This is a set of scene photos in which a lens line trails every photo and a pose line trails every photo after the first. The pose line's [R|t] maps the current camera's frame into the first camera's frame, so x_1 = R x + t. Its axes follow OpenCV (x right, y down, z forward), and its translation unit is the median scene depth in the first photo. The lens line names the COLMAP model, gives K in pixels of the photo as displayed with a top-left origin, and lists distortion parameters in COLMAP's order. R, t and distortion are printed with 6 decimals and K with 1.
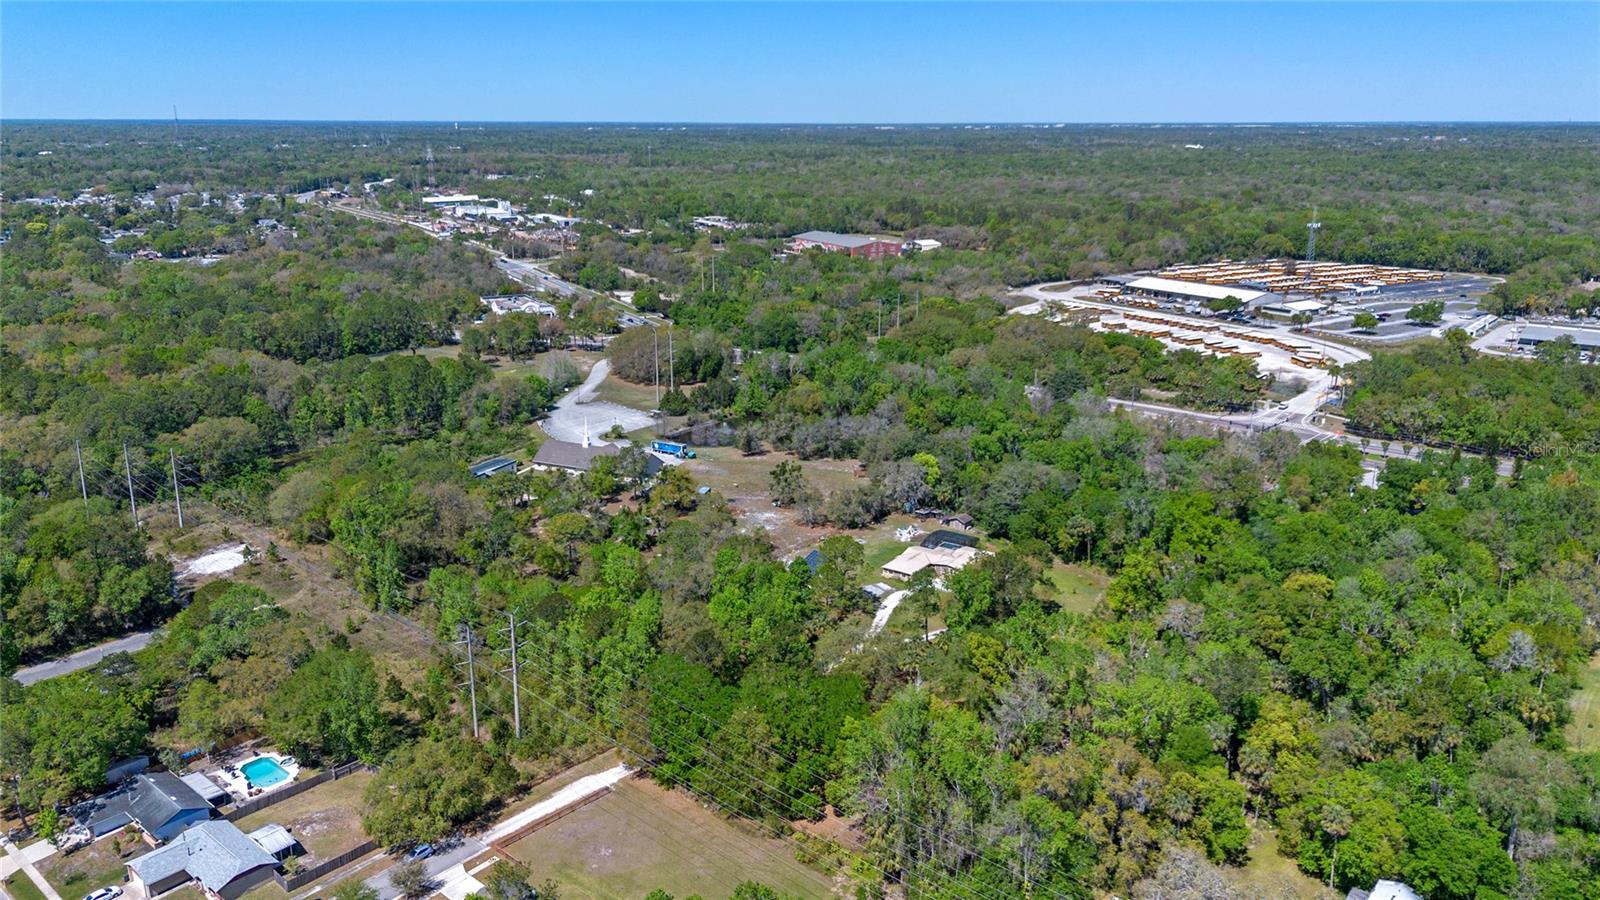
lens RADIAL K [[1206.5, 0, 799.3], [0, 1206.5, 451.9], [0, 0, 1]] dist [0.043406, 0.001287]
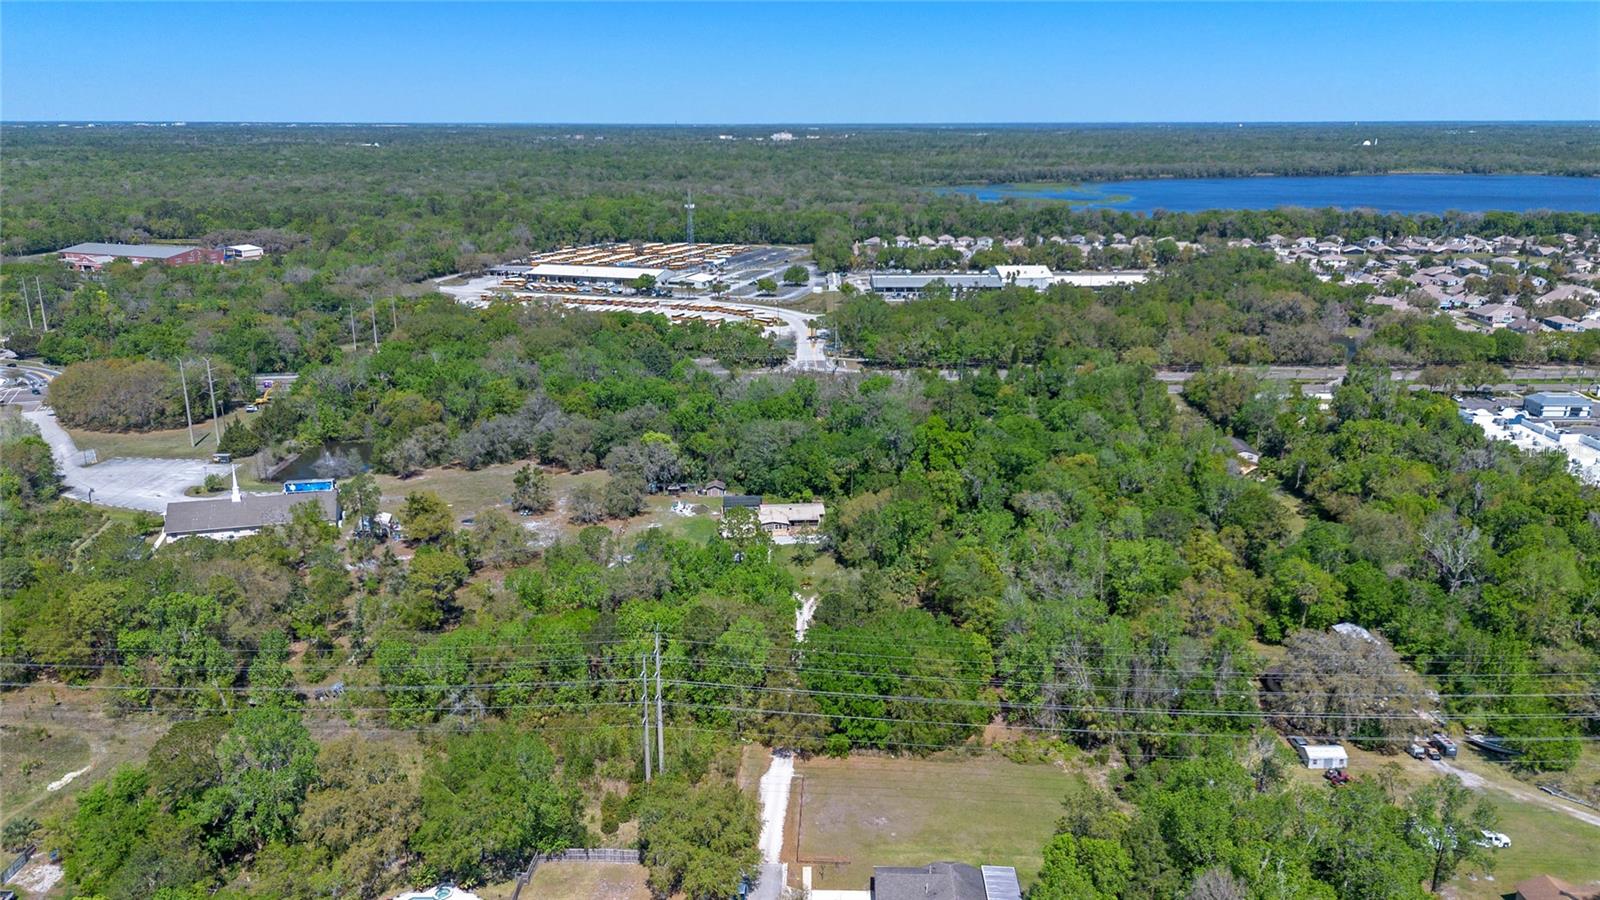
lens RADIAL K [[1127.0, 0, 799.1], [0, 1127.0, 448.1], [0, 0, 1]] dist [0.049270, -0.025756]
pose [[0.780640, -0.176849, 0.599438, -0.184979], [0.167471, 0.983245, 0.071986, -0.017634], [-0.602126, 0.044193, 0.797177, 0.059342]]
